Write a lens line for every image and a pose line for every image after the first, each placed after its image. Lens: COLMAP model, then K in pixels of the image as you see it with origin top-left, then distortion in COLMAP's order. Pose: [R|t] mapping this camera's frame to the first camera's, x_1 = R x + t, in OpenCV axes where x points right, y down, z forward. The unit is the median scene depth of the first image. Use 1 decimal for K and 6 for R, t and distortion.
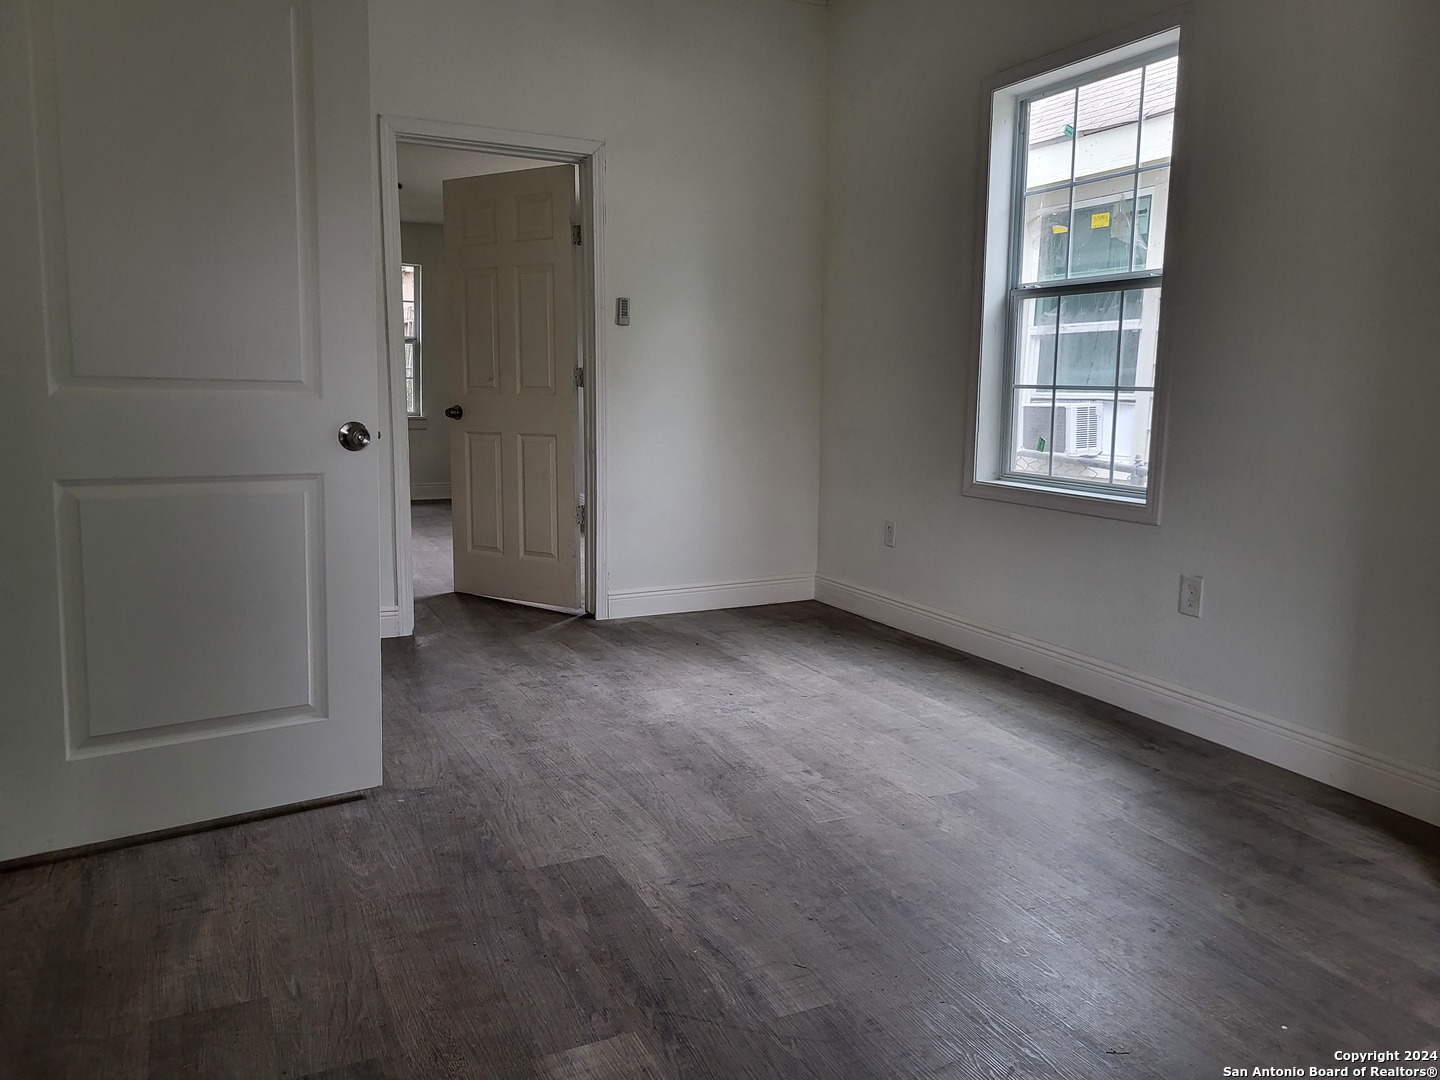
lens RADIAL K [[1074.4, 0, 720.5], [0, 1074.4, 534.5], [0, 0, 1]] dist [0.044531, -0.009041]
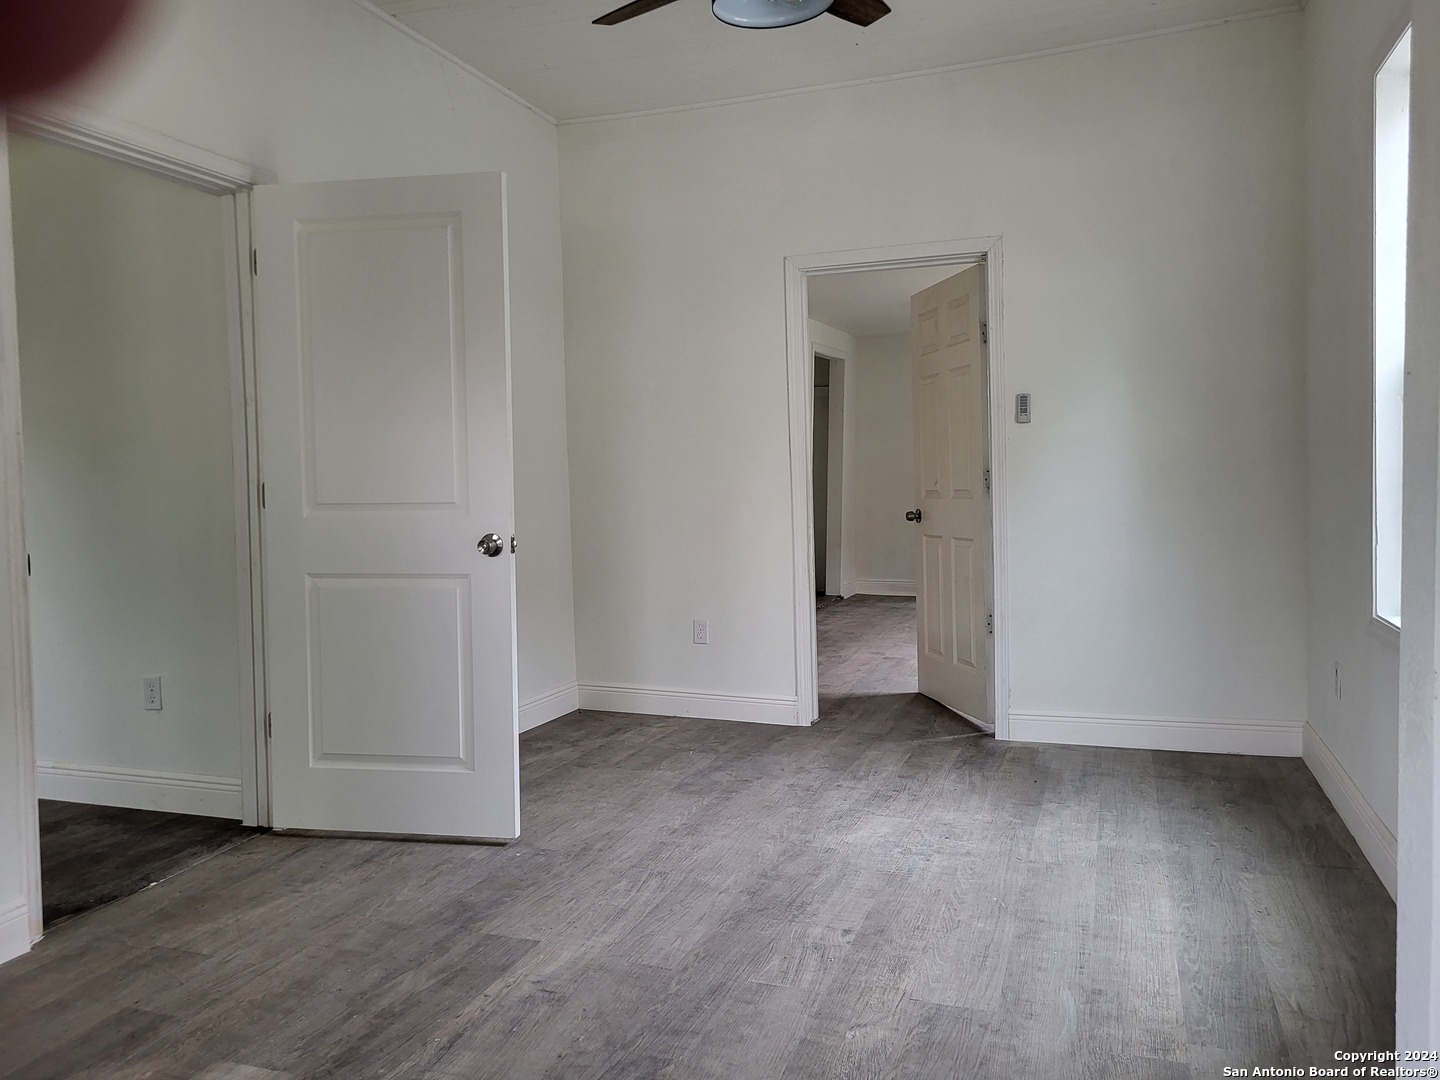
lens RADIAL K [[1074.4, 0, 720.5], [0, 1074.4, 534.5], [0, 0, 1]] dist [0.044531, -0.009041]
pose [[0.699049, 0.009824, -0.715006, 0.610200], [-0.070198, 0.996019, -0.054946, -0.044971], [0.711620, 0.088602, 0.696956, 0.270573]]
